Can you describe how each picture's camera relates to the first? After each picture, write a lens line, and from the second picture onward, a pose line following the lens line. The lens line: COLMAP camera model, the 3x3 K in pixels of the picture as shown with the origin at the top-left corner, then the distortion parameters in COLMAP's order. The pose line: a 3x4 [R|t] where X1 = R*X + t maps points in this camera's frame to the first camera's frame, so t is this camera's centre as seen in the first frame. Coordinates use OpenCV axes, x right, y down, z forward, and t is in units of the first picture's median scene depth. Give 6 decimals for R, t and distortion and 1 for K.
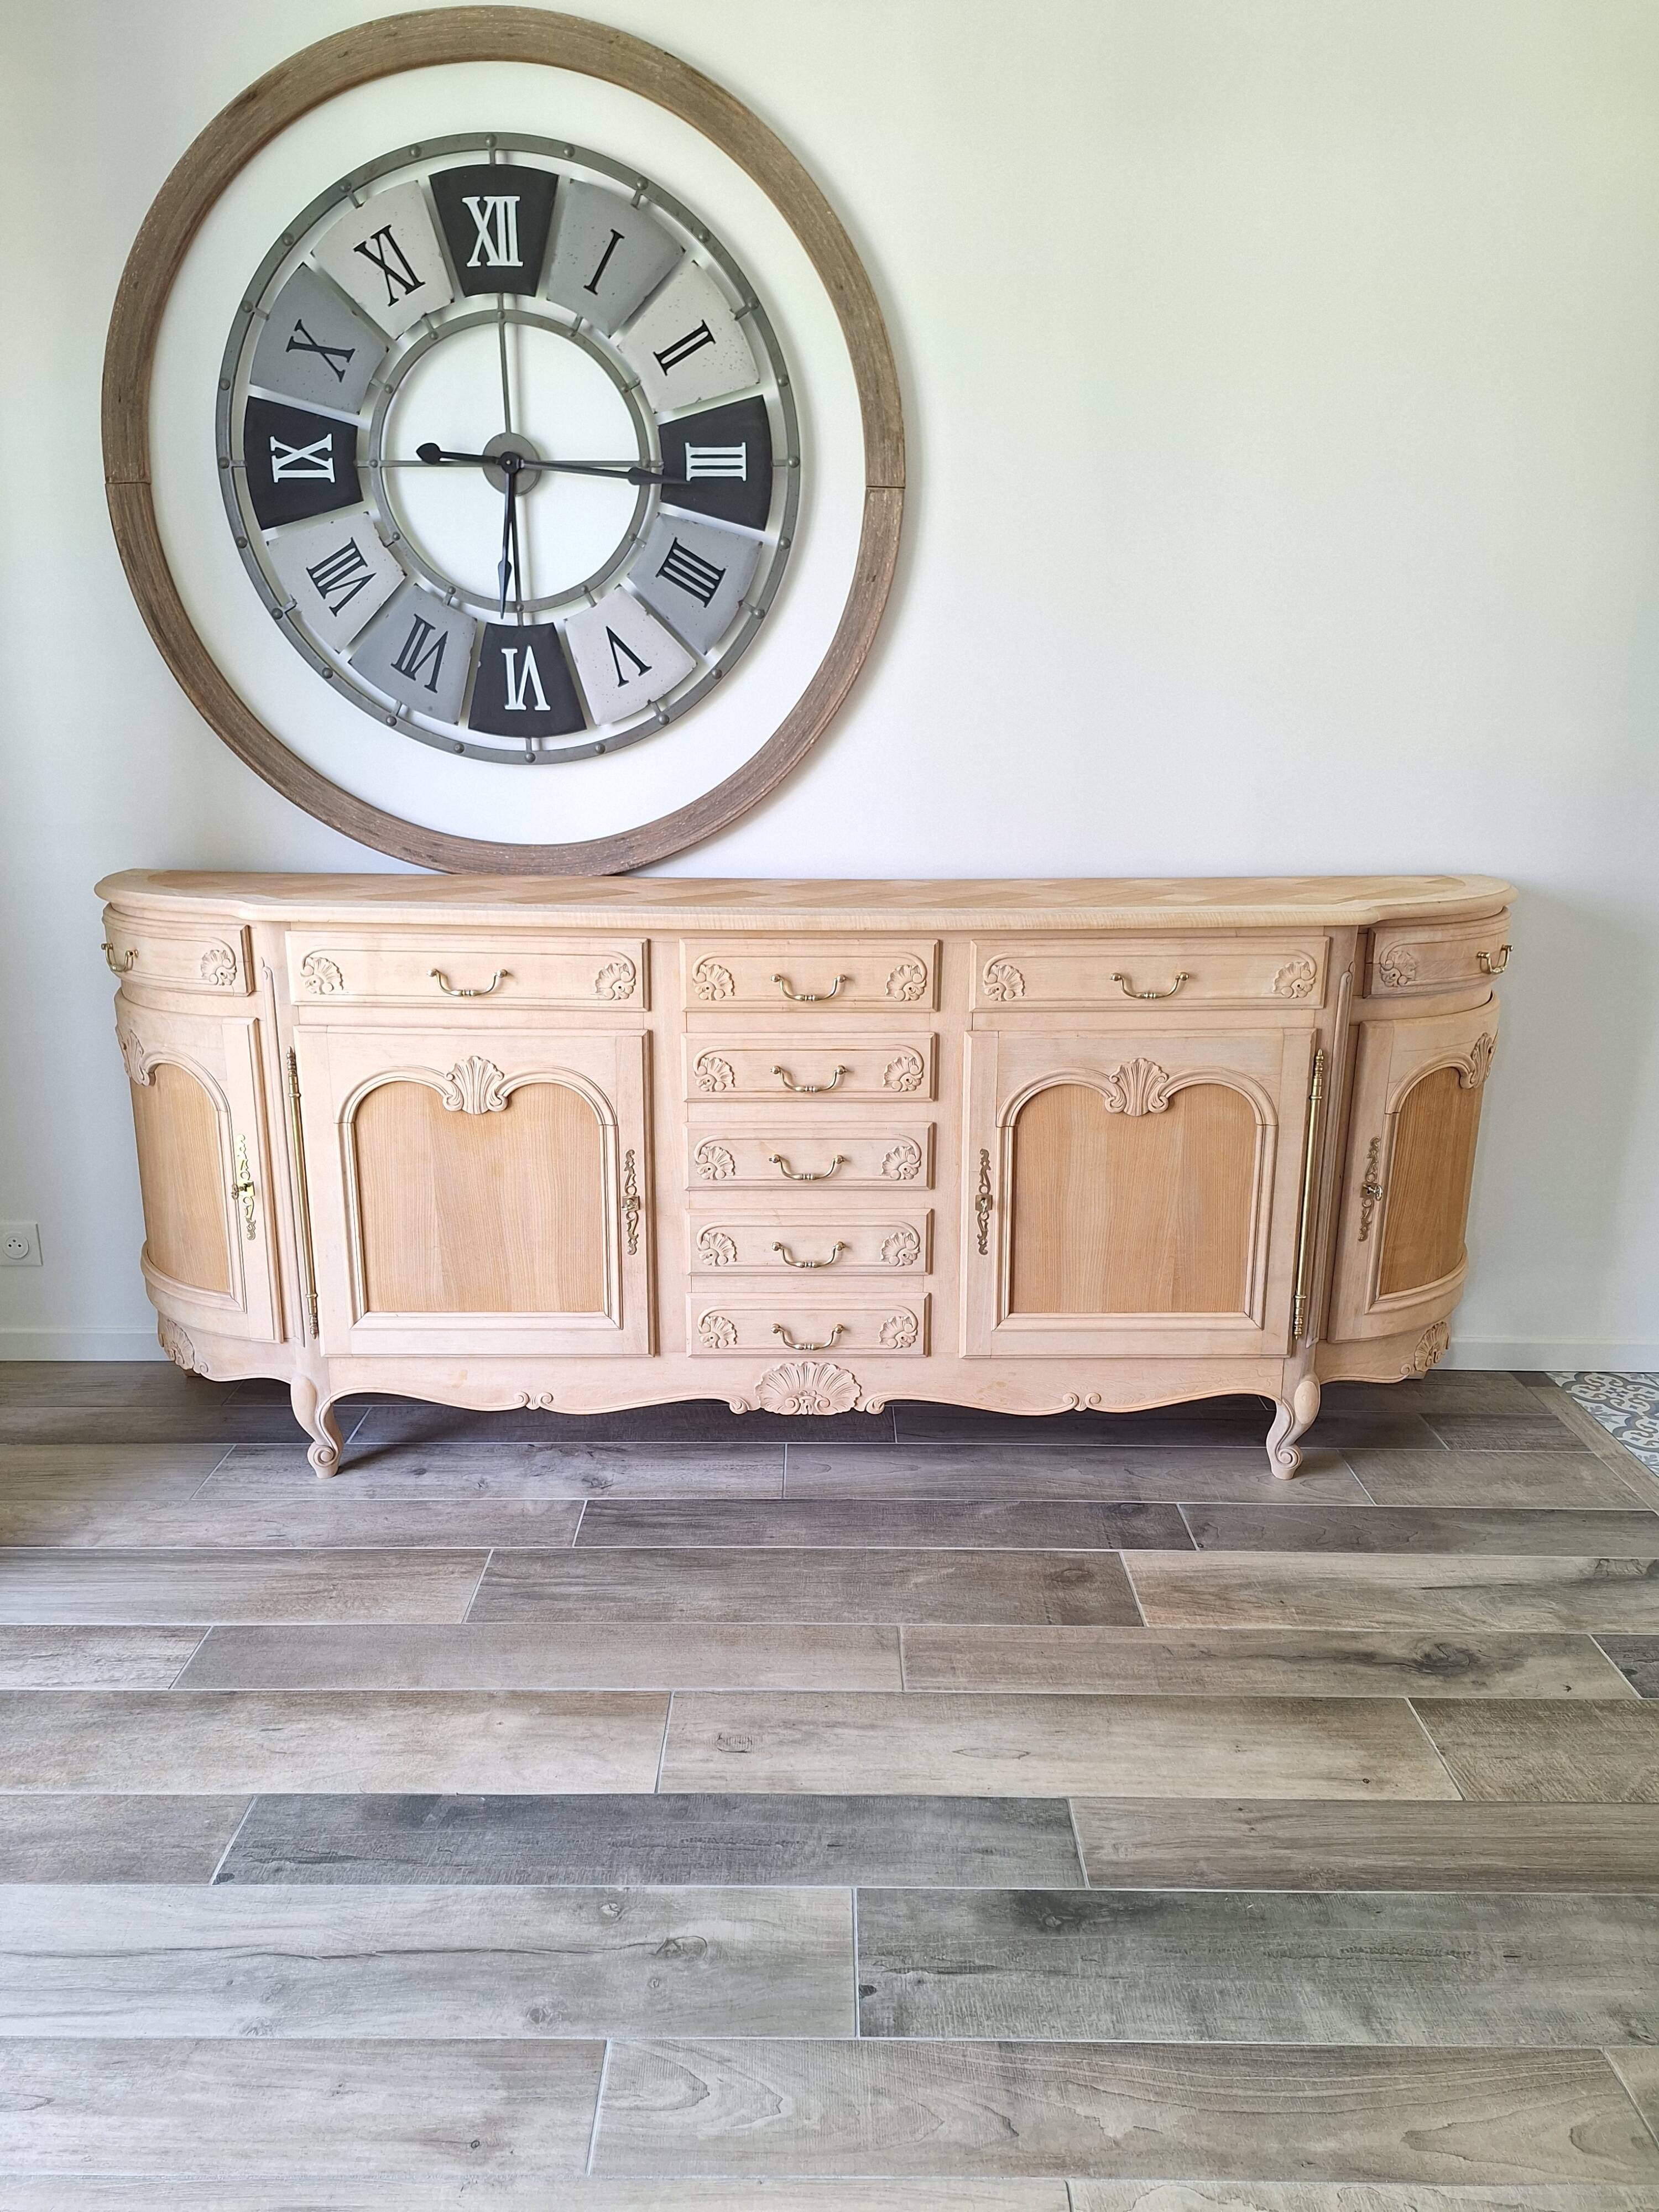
lens RADIAL K [[1531.3, 0, 820.4], [0, 1531.3, 1118.8], [0, 0, 1]] dist [0.098789, -0.120288]
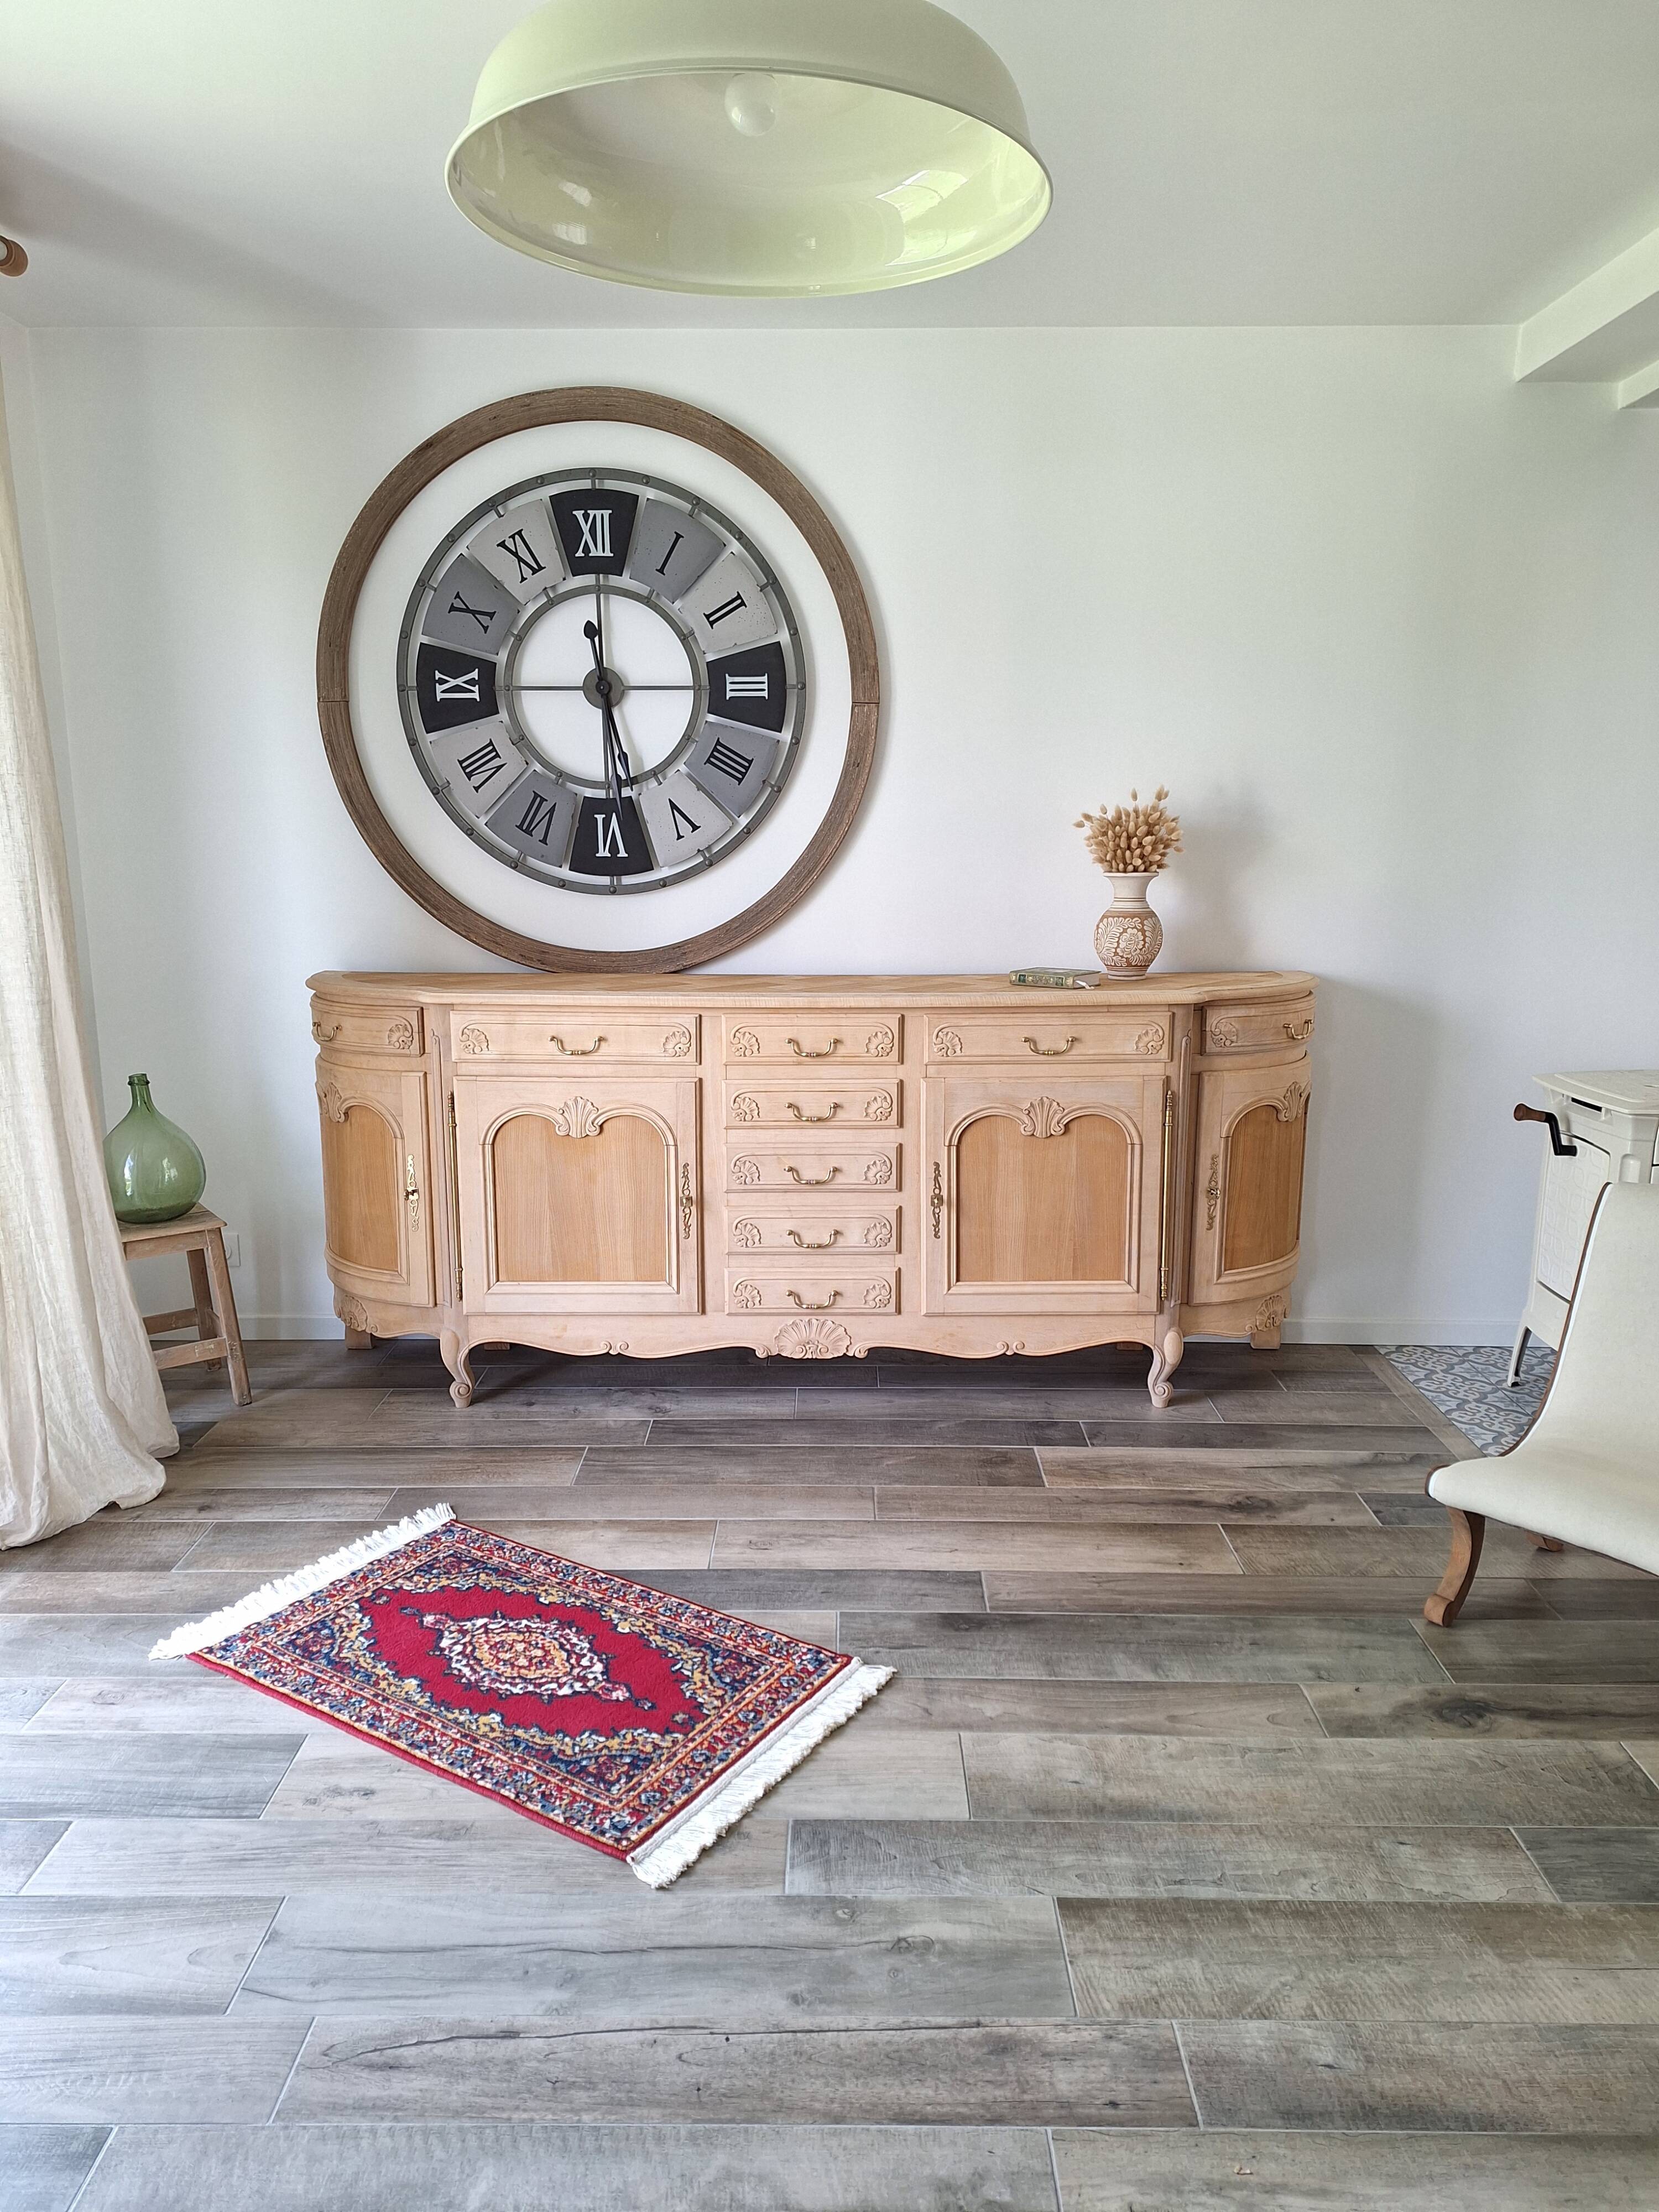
lens RADIAL K [[1524.6, 0, 830.0], [0, 1524.6, 1114.0], [0, 0, 1]] dist [0.113593, -0.129704]
pose [[0.999969, -0.003500, -0.007024, 0.018759], [0.002961, 0.997158, -0.075277, 0.079716], [0.007267, 0.075254, 0.997138, -0.398505]]
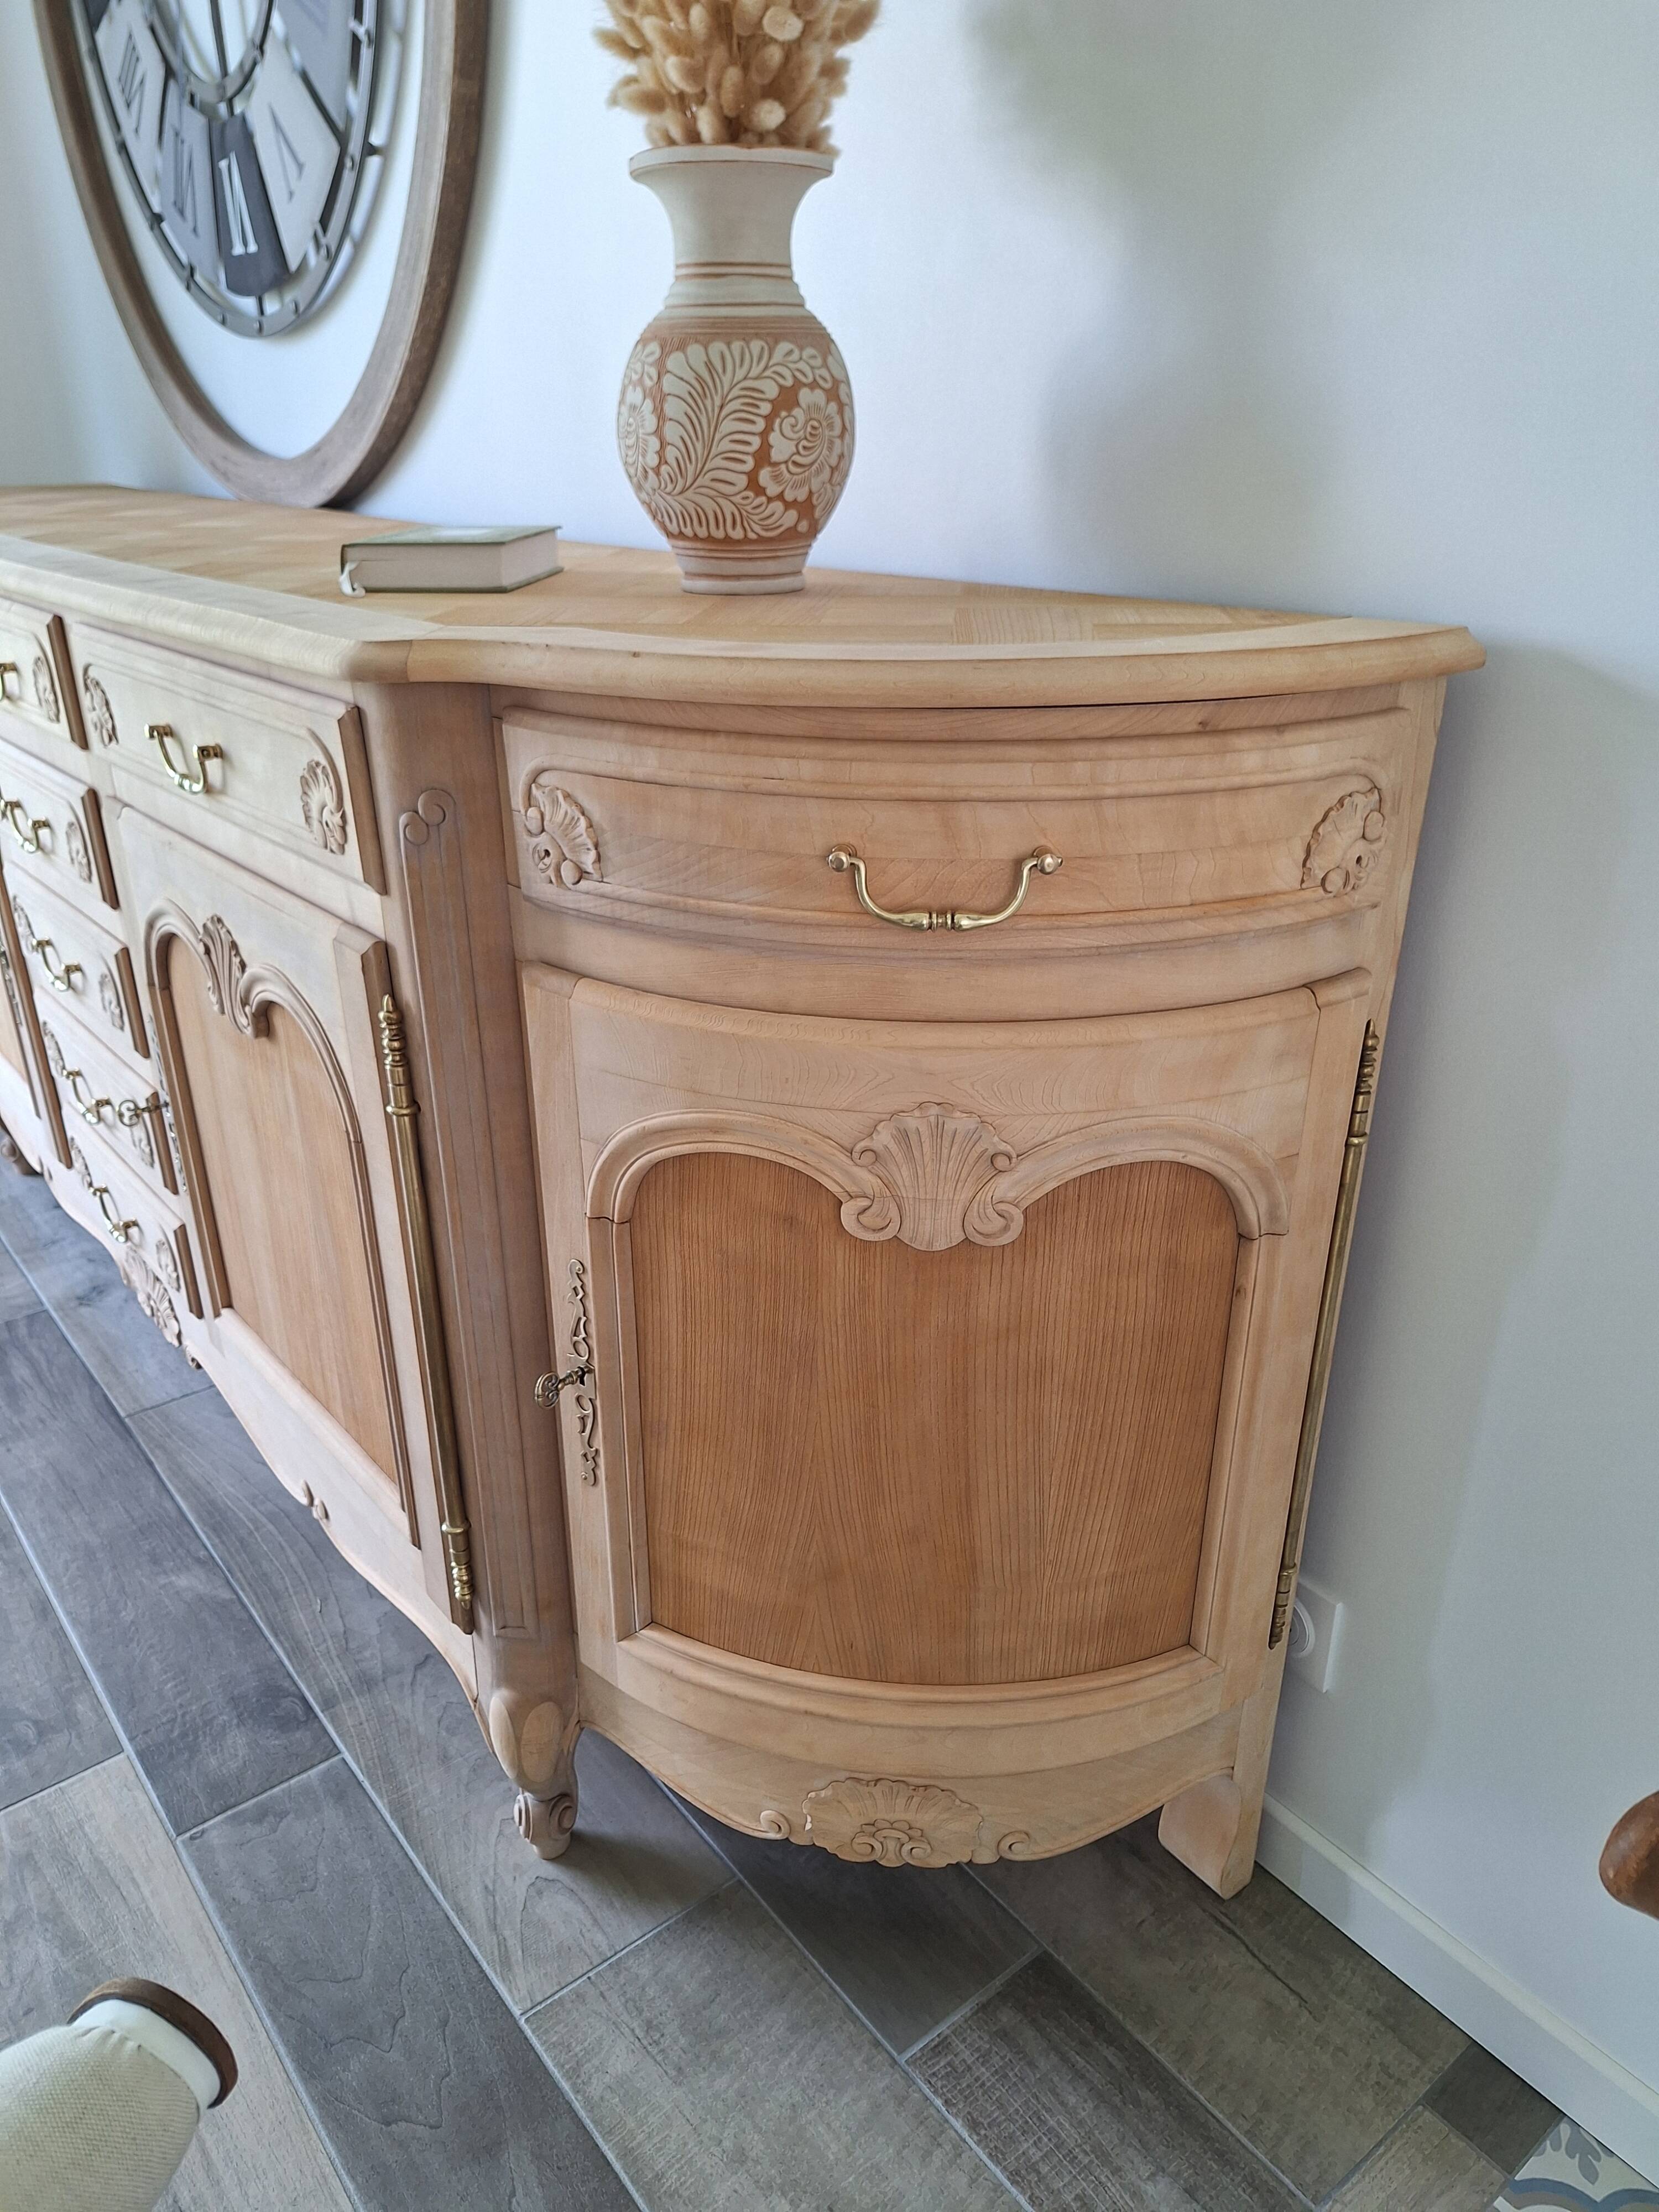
lens RADIAL K [[1563.1, 0, 810.9], [0, 1563.1, 1140.9], [0, 0, 1]] dist [0.048847, -0.044572]
pose [[0.618178, 0.328177, -0.714252, 0.672215], [-0.197197, 0.944363, 0.263234, -0.134071], [0.760901, -0.021877, 0.648499, 0.792152]]
